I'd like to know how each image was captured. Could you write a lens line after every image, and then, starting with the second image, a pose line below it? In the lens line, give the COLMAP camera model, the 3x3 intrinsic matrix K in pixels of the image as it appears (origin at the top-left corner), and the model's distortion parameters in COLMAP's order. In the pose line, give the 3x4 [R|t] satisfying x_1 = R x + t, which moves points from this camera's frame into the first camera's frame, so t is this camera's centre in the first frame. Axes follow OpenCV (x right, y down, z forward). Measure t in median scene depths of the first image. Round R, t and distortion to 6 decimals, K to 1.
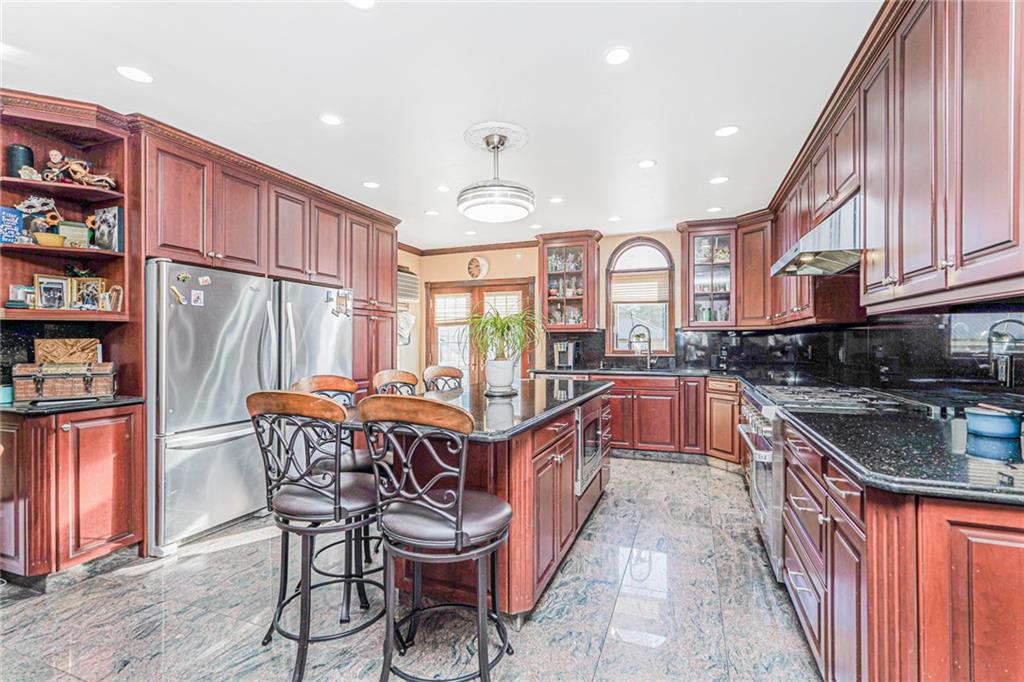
lens RADIAL K [[452.5, 0, 510.7], [0, 452.5, 338.6], [0, 0, 1]] dist [-0.009382, 0.002898]
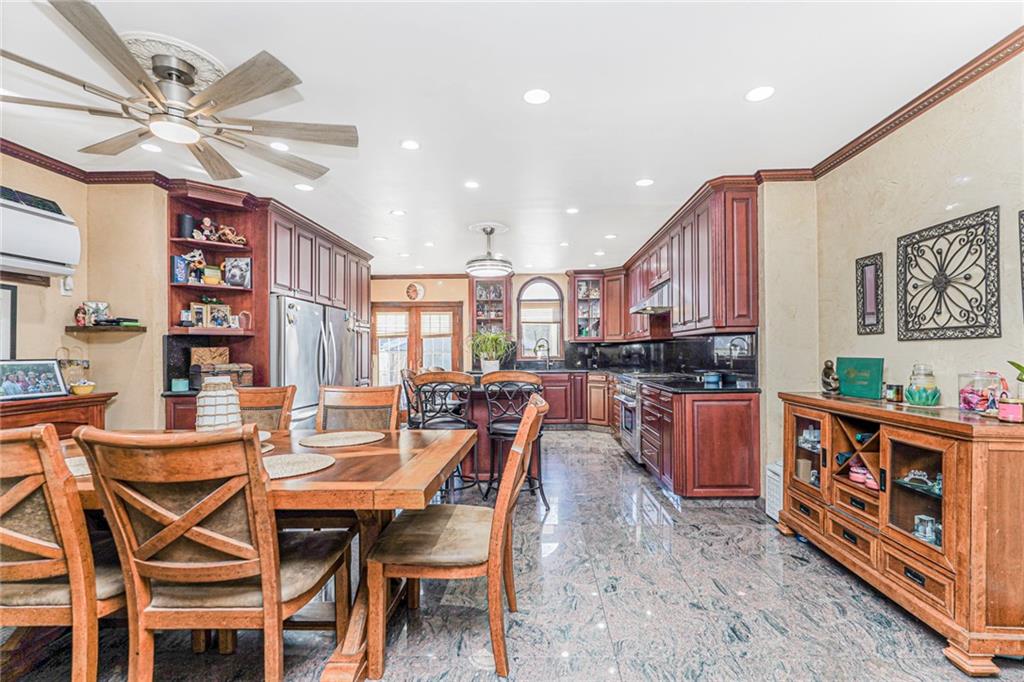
lens RADIAL K [[452.5, 0, 516.5], [0, 452.5, 342.2], [0, 0, 1]] dist [-0.009382, 0.002898]
pose [[0.945941, 0.003798, 0.324317, -0.328513], [0.001519, 0.999869, -0.016138, 0.005028], [-0.324336, 0.015758, 0.945811, -0.425154]]
